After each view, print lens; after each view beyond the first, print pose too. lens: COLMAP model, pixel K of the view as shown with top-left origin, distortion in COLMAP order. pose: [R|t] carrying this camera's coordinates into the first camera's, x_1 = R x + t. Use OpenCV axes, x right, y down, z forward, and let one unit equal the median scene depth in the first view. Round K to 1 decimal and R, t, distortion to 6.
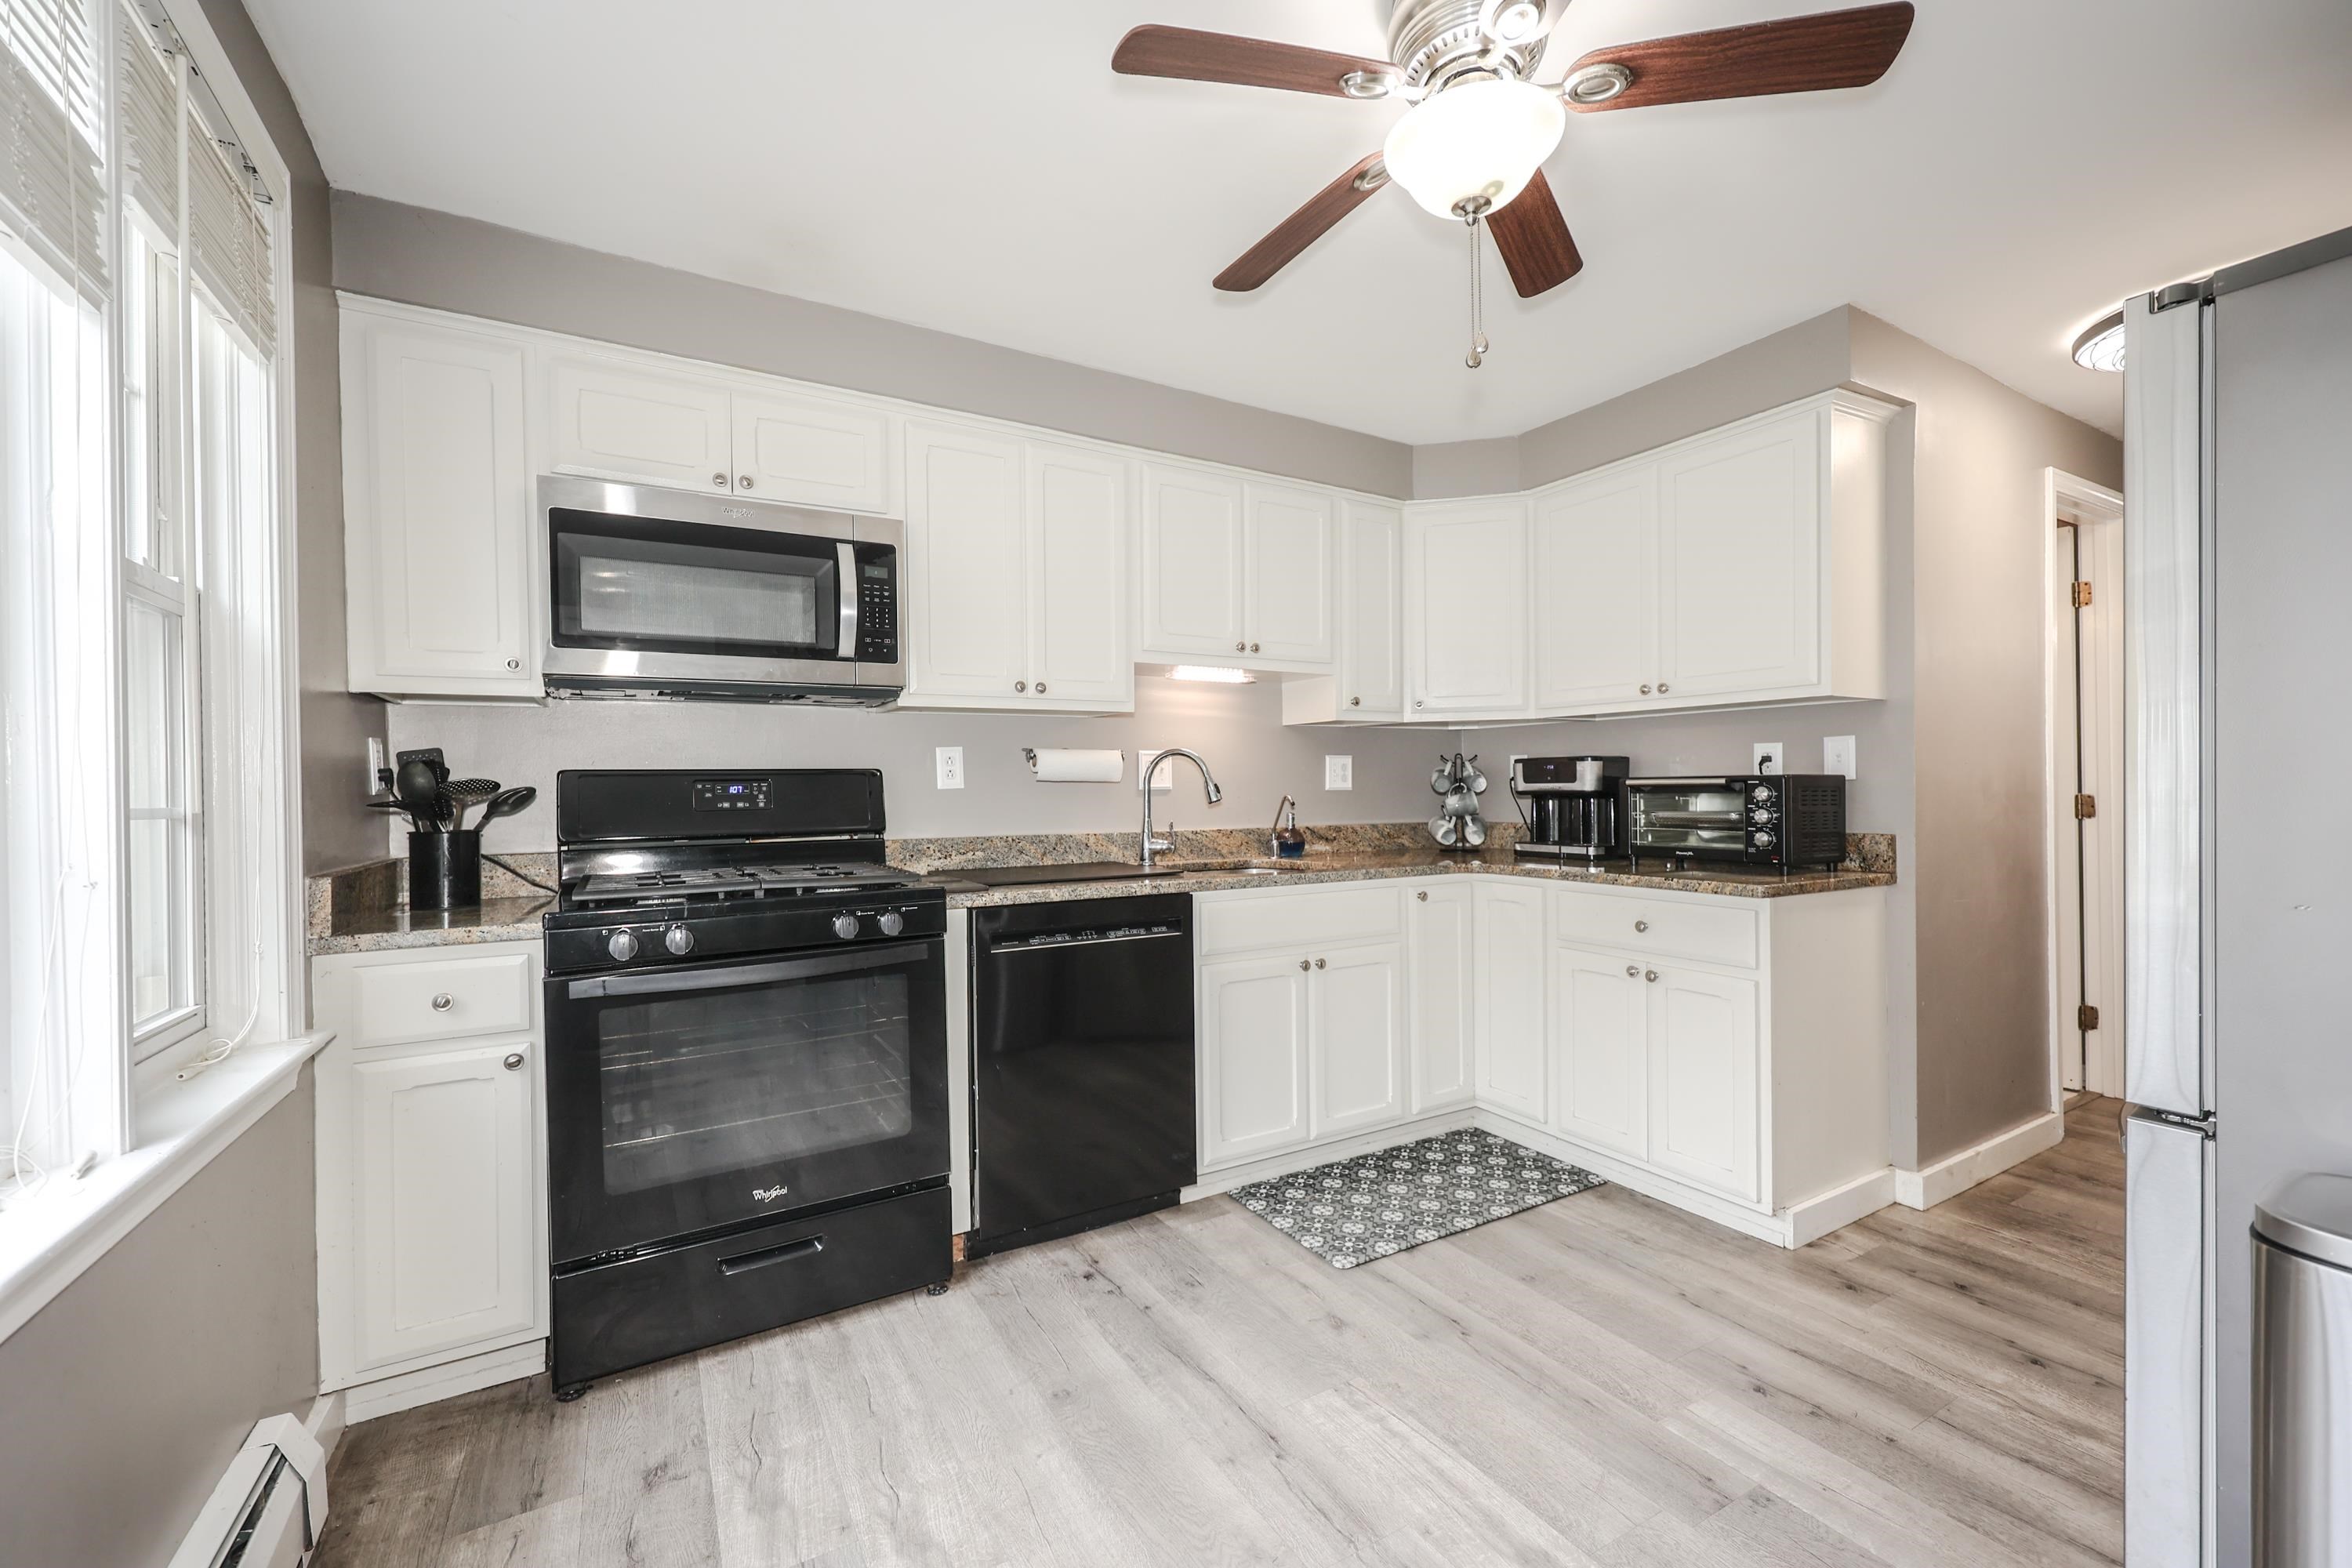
lens RADIAL K [[943.2, 0, 1180.4], [0, 943.2, 796.0], [0, 0, 1]] dist [0.002760, 0.000384]
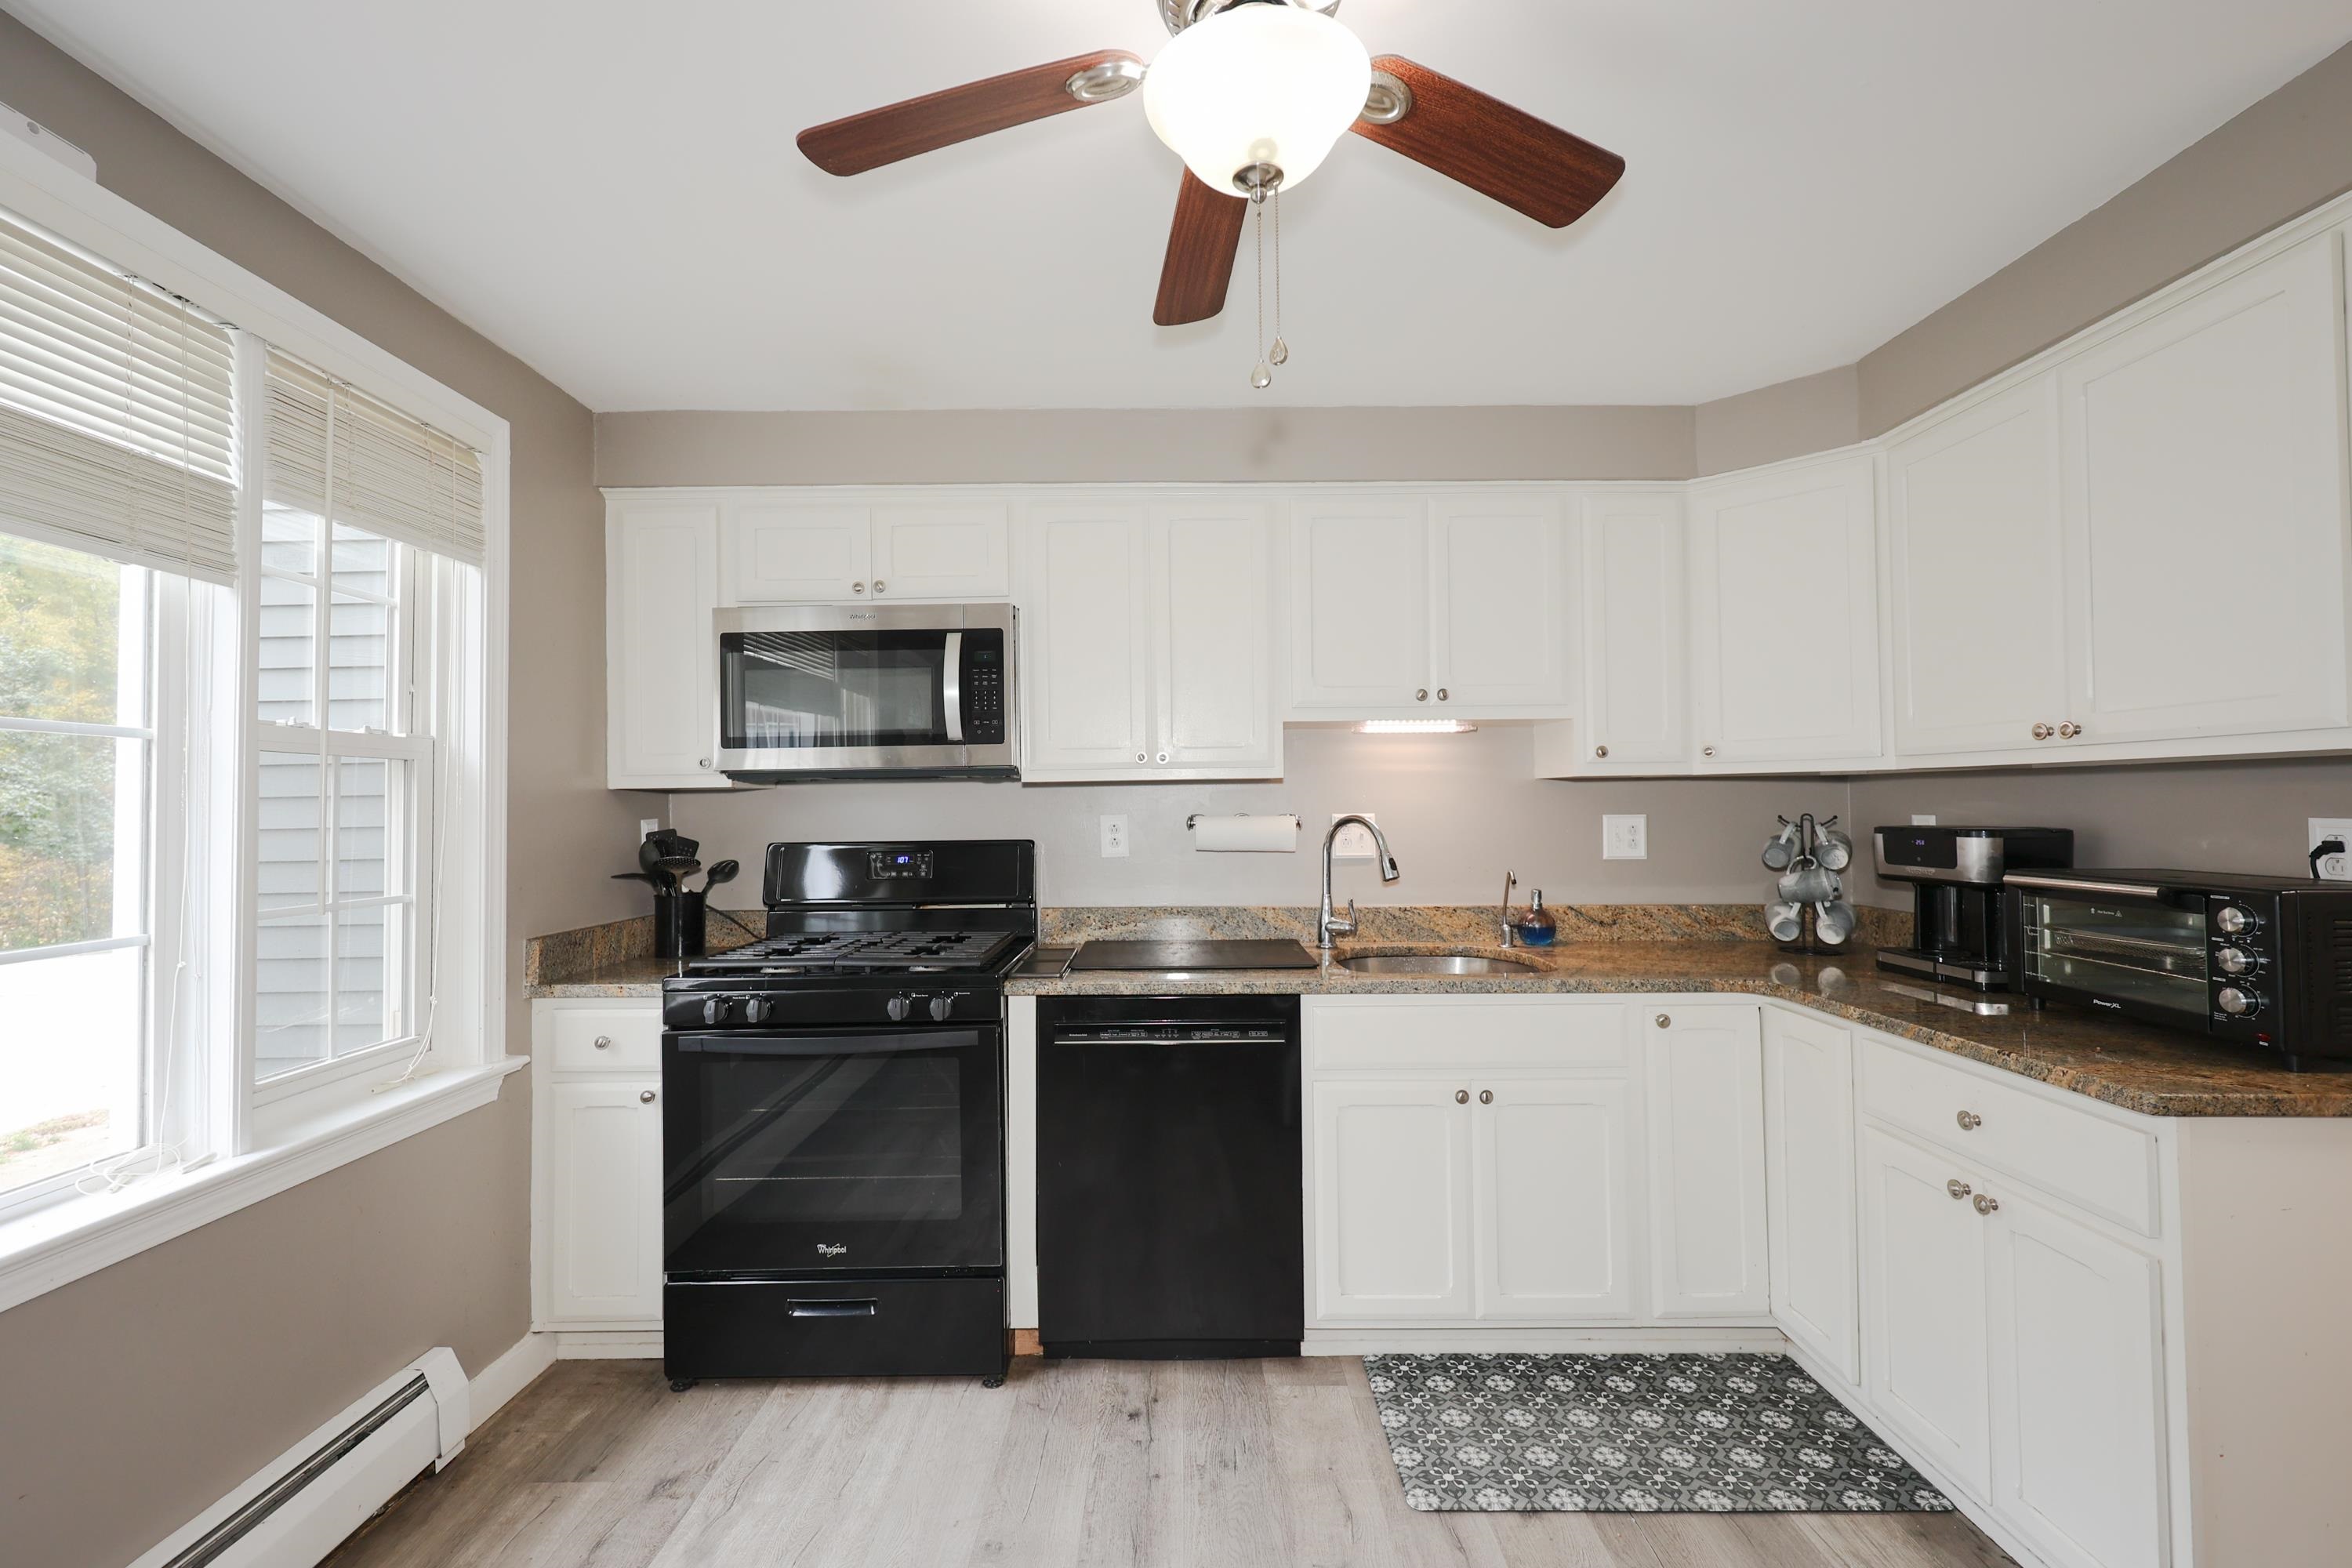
lens RADIAL K [[981.8, 0, 1176.0], [0, 981.8, 784.0], [0, 0, 1]] dist [0.000324, -0.000132]
pose [[0.862356, -0.007759, -0.506242, 0.367685], [-0.004483, 0.999726, -0.022957, -0.067796], [0.506282, 0.022067, 0.862086, 0.167823]]
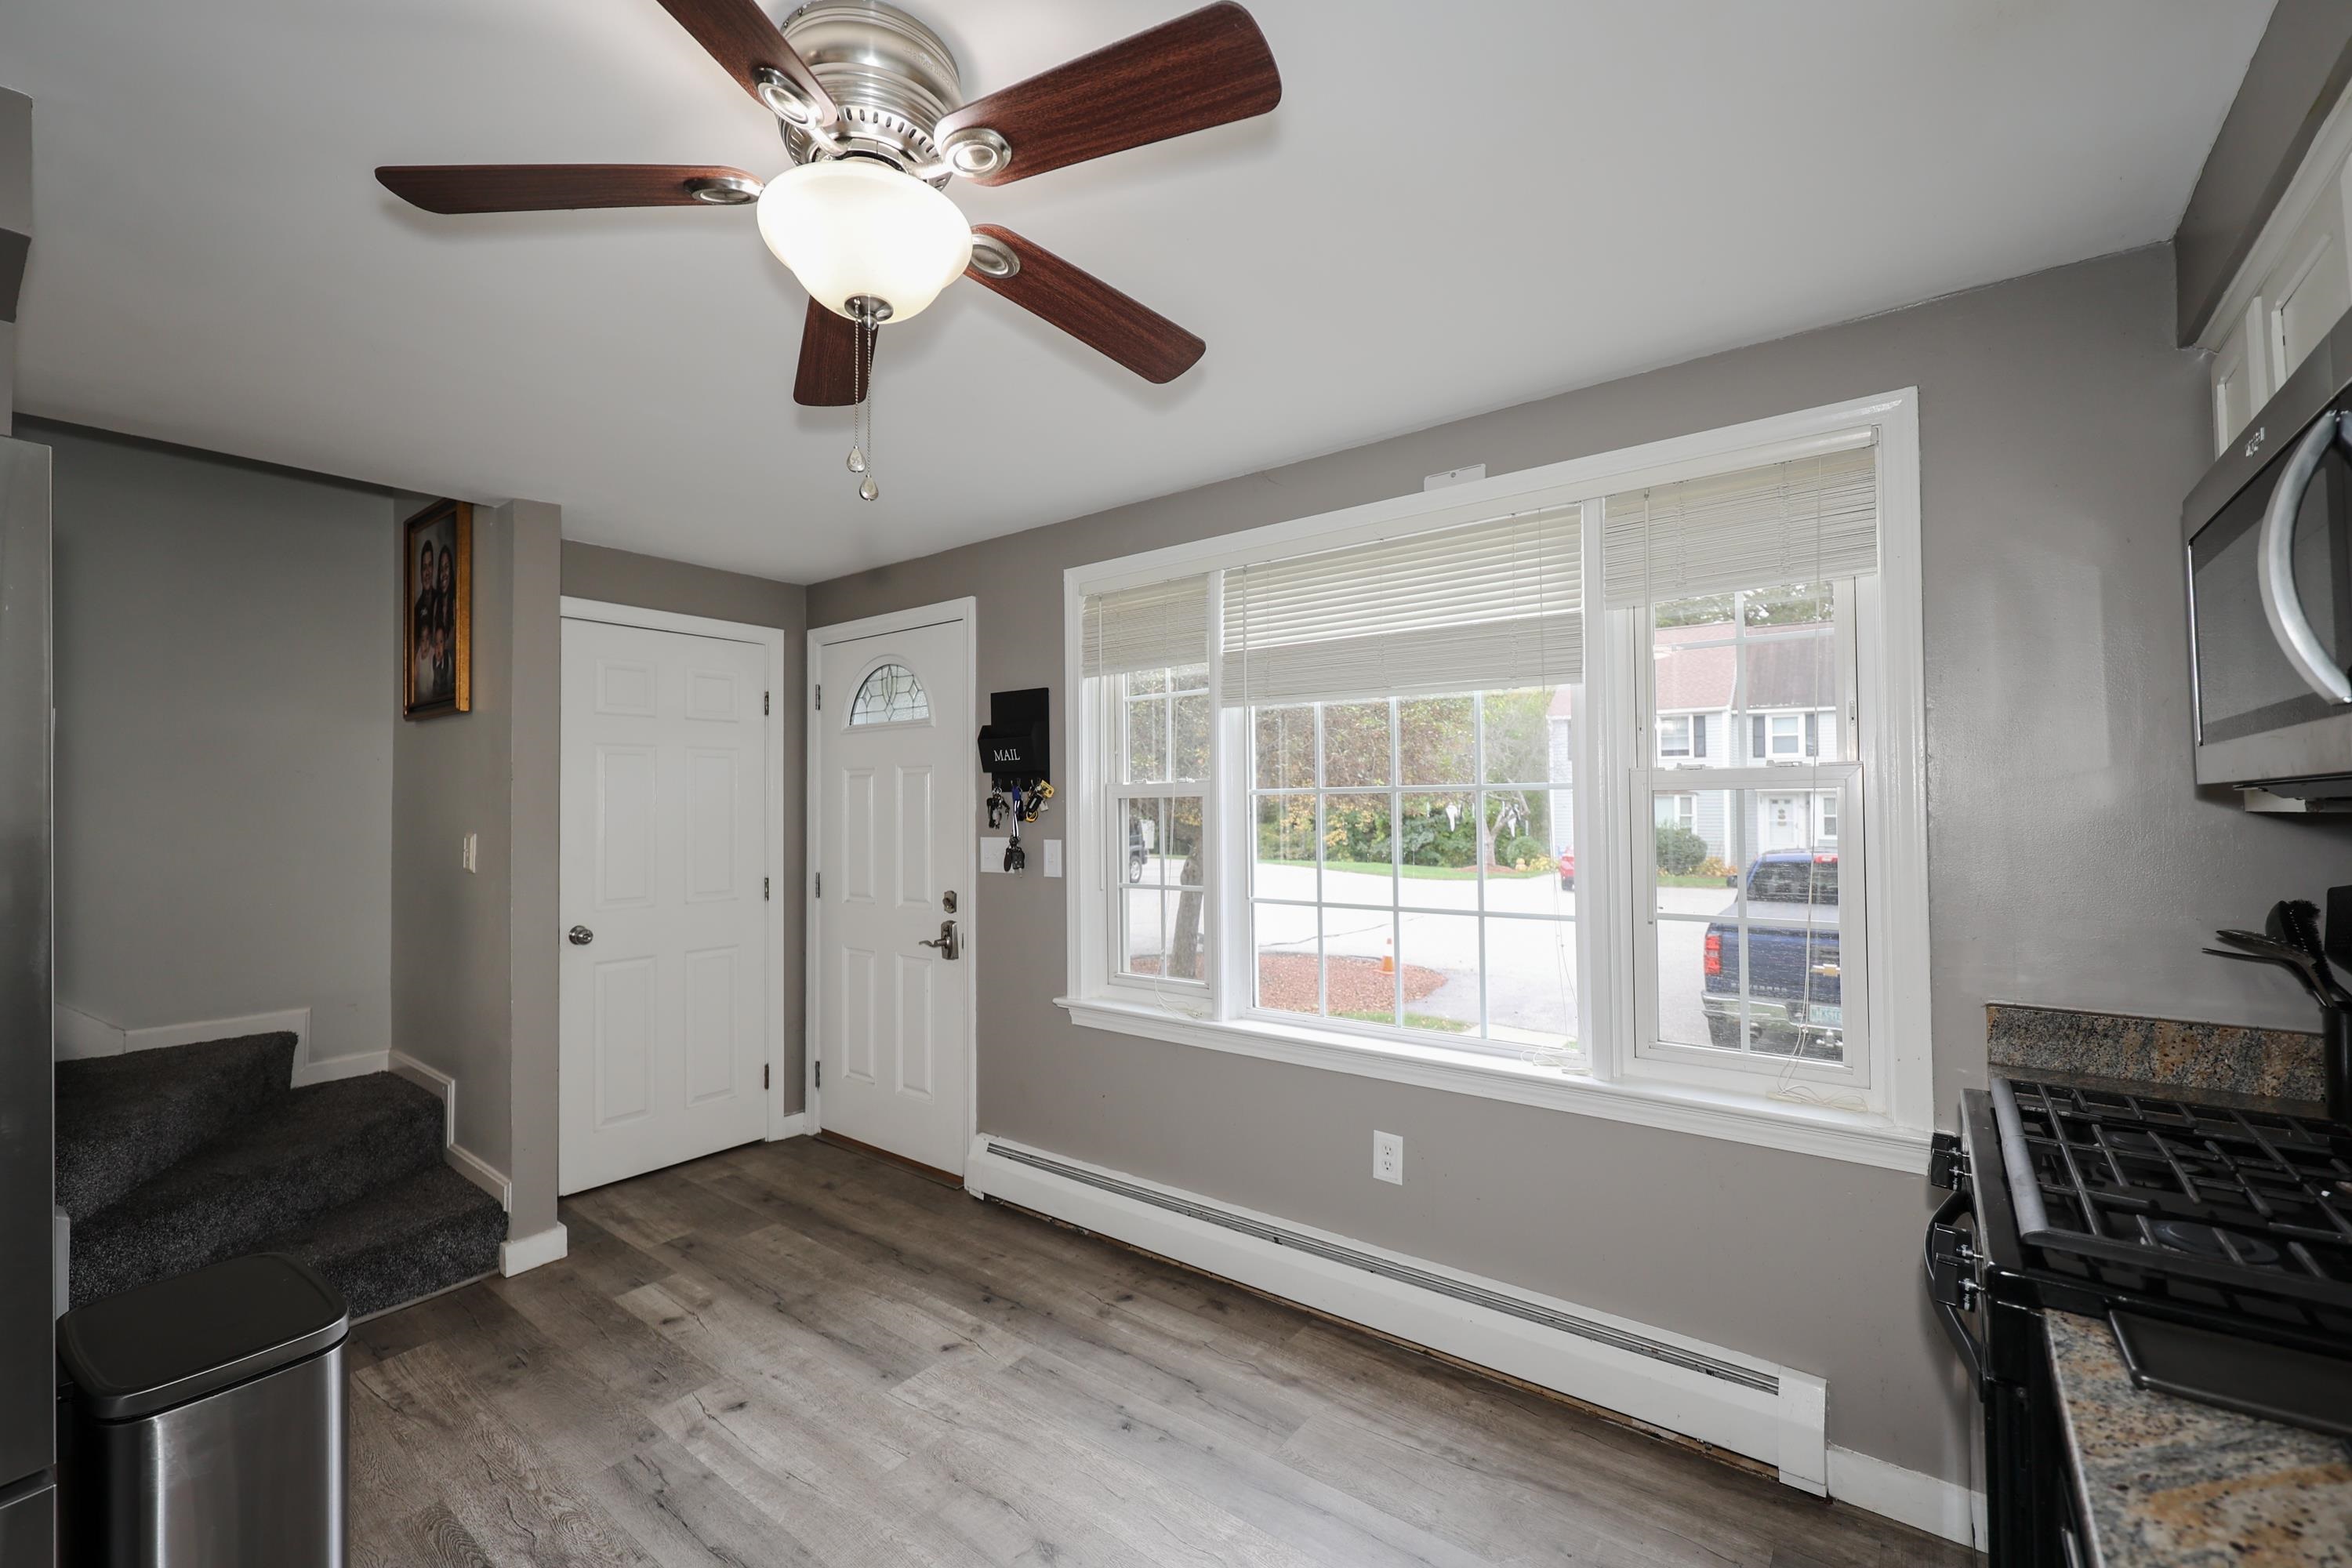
lens RADIAL K [[981.8, 0, 1164.0], [0, 981.8, 798.7], [0, 0, 1]] dist [-0.001217, -0.000030]
pose [[-0.928501, 0.013023, -0.371101, 0.228514], [0.013465, 0.999908, 0.001401, -0.102562], [0.371086, -0.003696, -0.928591, 1.077910]]
